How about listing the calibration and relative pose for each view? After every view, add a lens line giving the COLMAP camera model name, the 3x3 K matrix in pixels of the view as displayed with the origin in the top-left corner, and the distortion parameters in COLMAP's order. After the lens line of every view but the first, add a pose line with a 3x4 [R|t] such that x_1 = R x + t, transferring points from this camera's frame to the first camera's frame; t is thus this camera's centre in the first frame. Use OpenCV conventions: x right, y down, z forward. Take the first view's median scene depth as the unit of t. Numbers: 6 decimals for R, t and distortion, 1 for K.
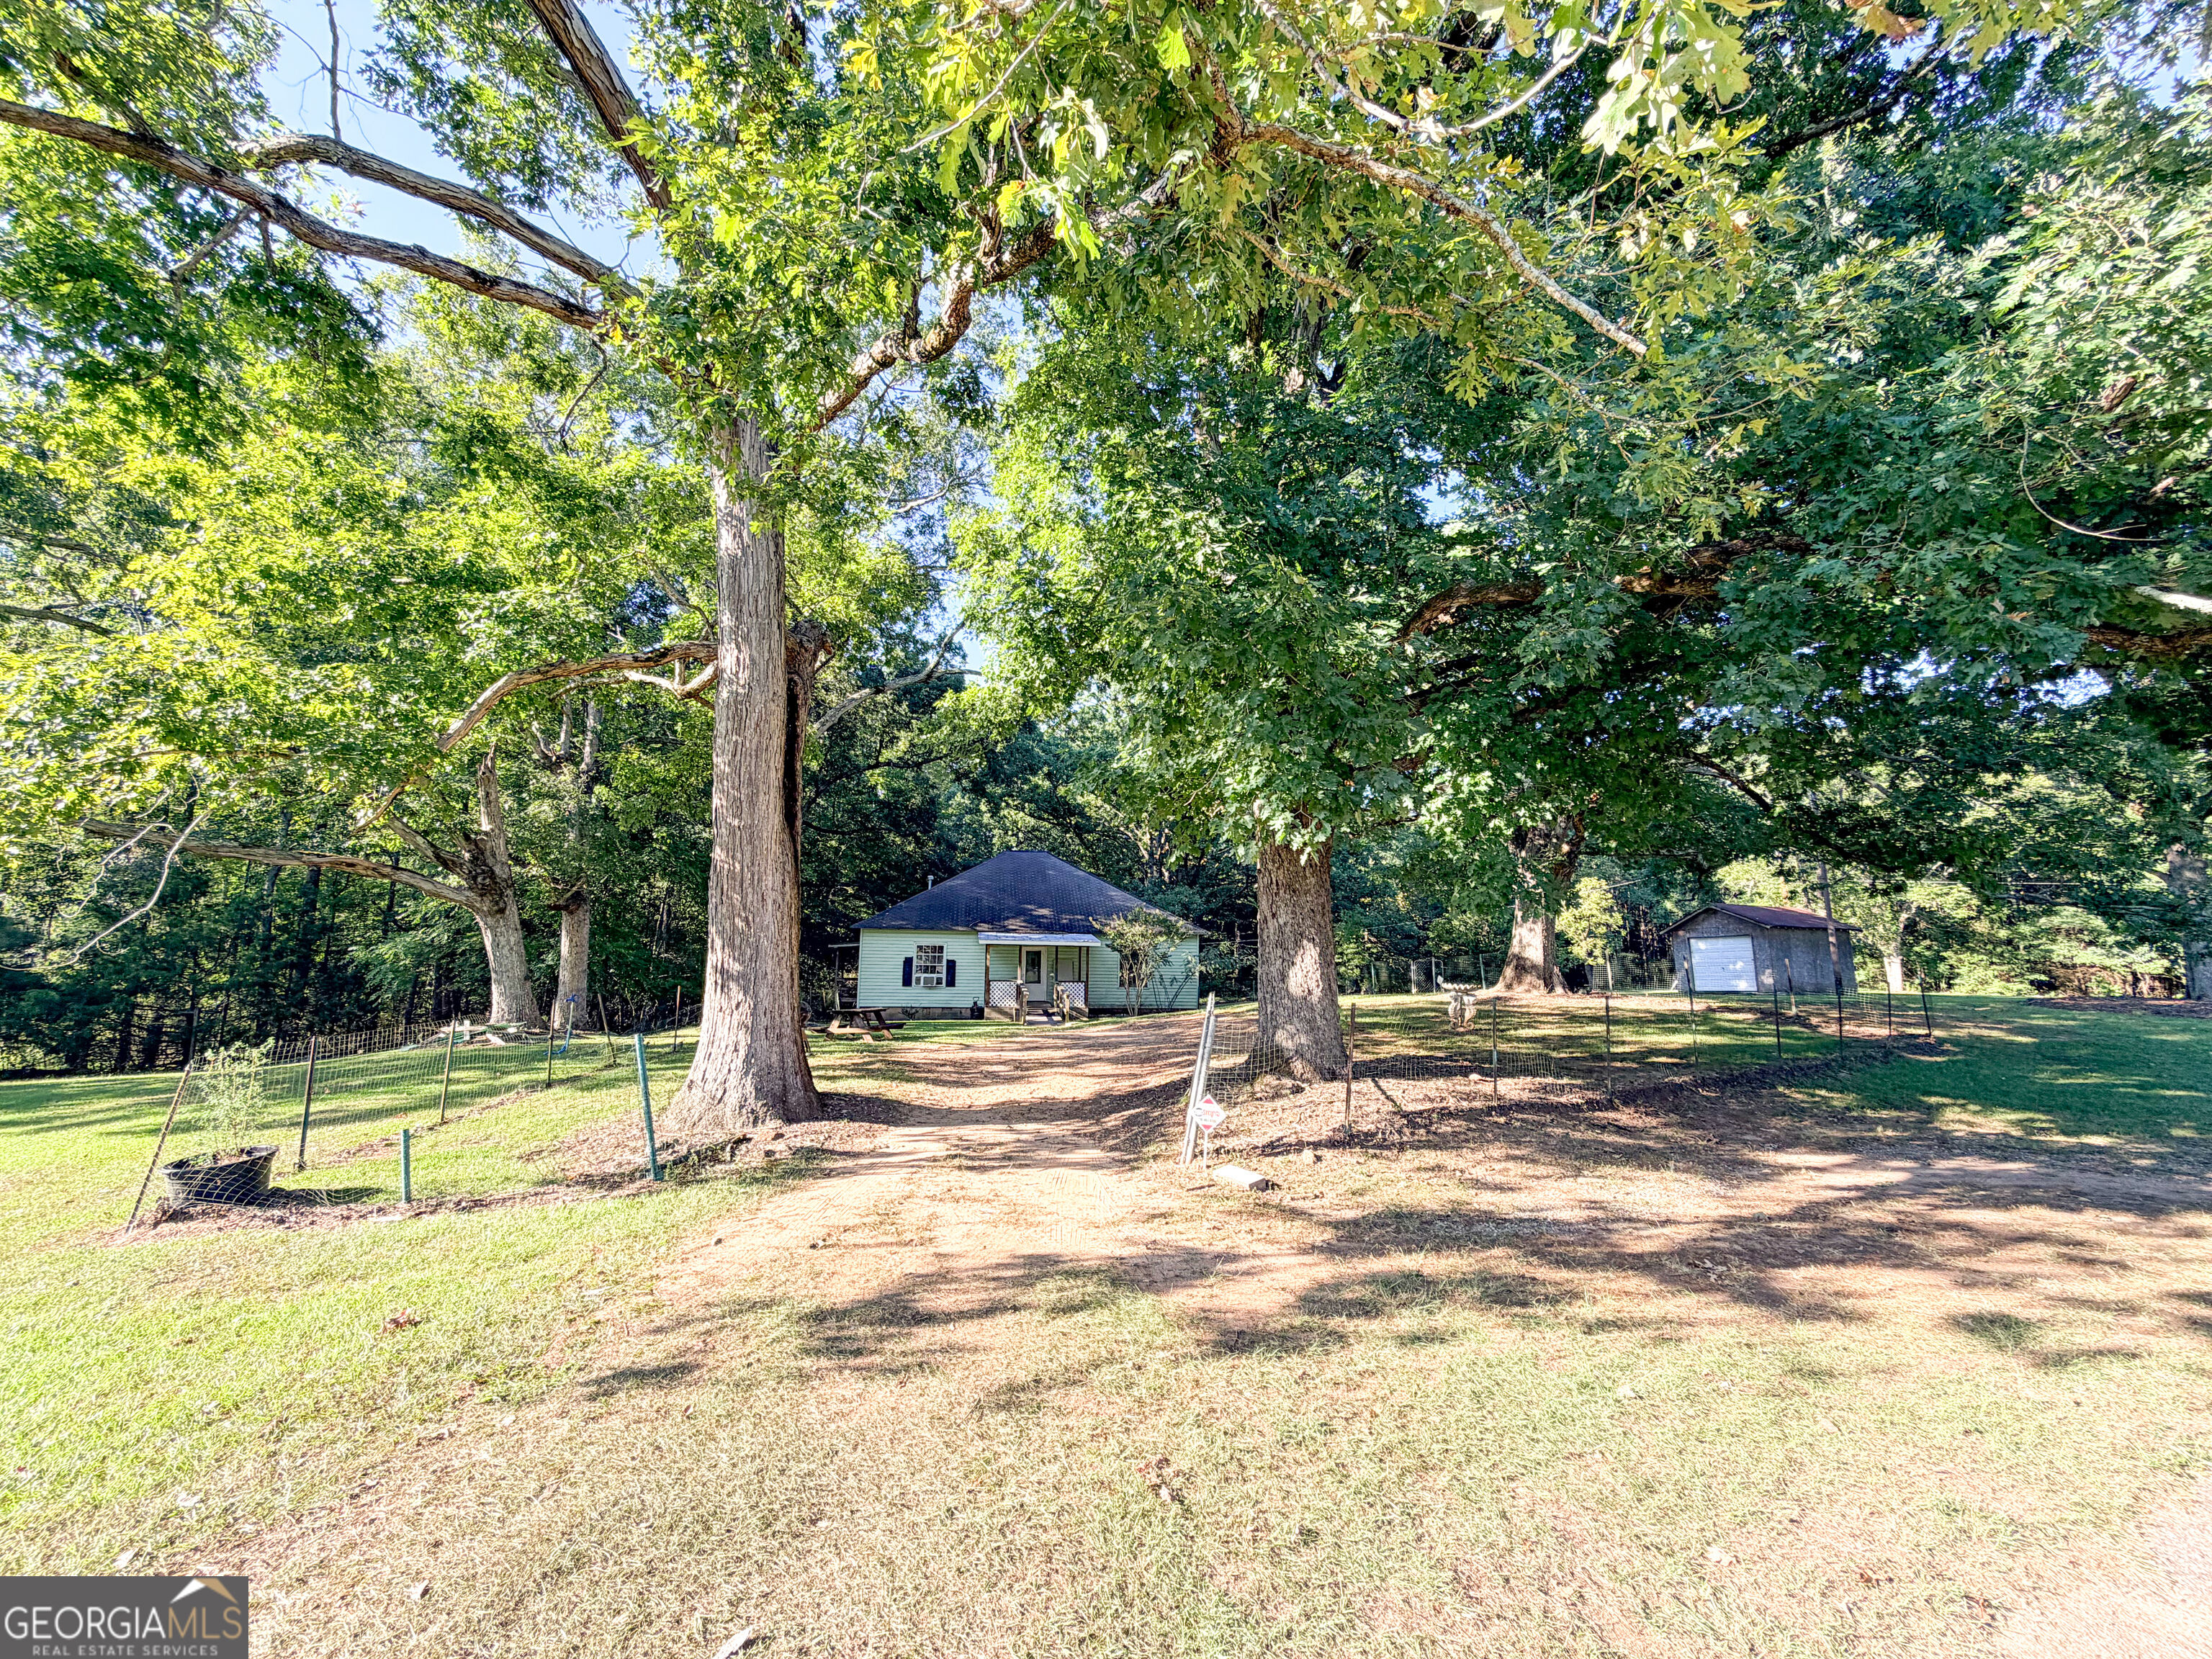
lens RADIAL K [[904.1, 0, 1113.8], [0, 904.1, 822.4], [0, 0, 1]] dist [0.001273, 0.000434]
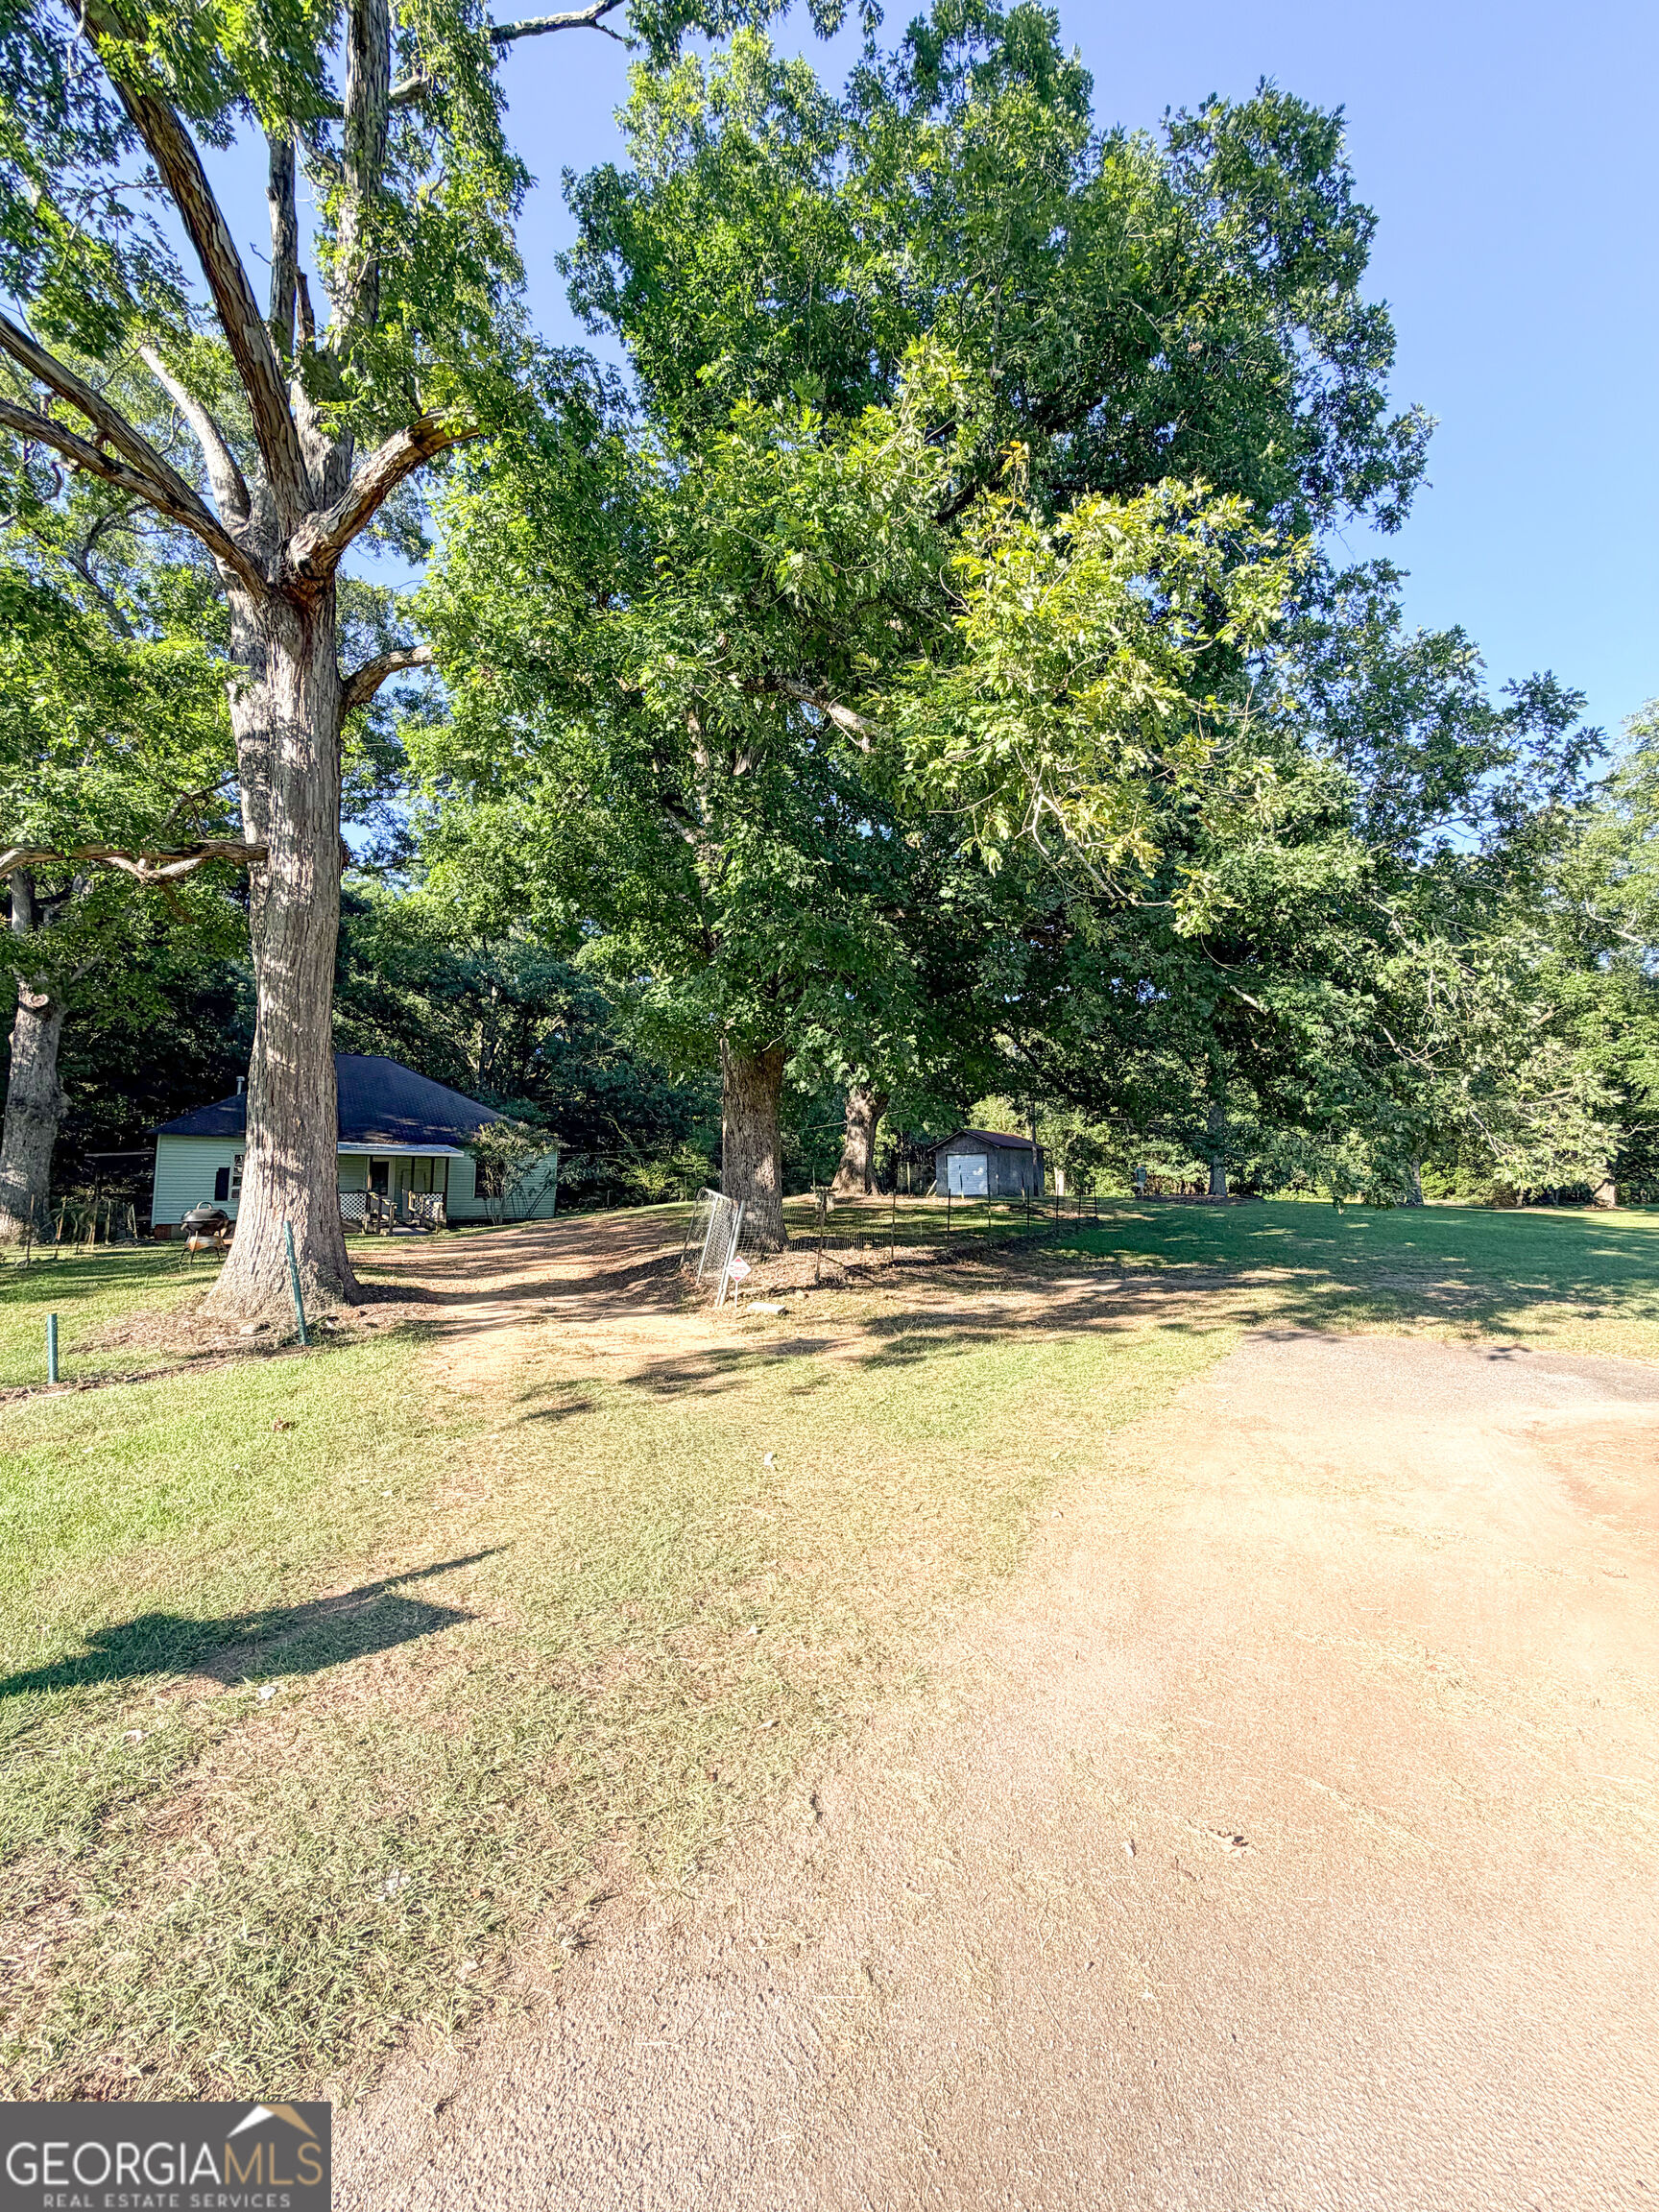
lens RADIAL K [[904.1, 0, 824.9], [0, 904.1, 1108.1], [0, 0, 1]] dist [0.001273, 0.000434]
pose [[0.890676, 0.035109, 0.453281, -0.157646], [-0.070097, 0.995697, 0.060616, -0.007132], [-0.449203, -0.085763, 0.889304, -0.101588]]
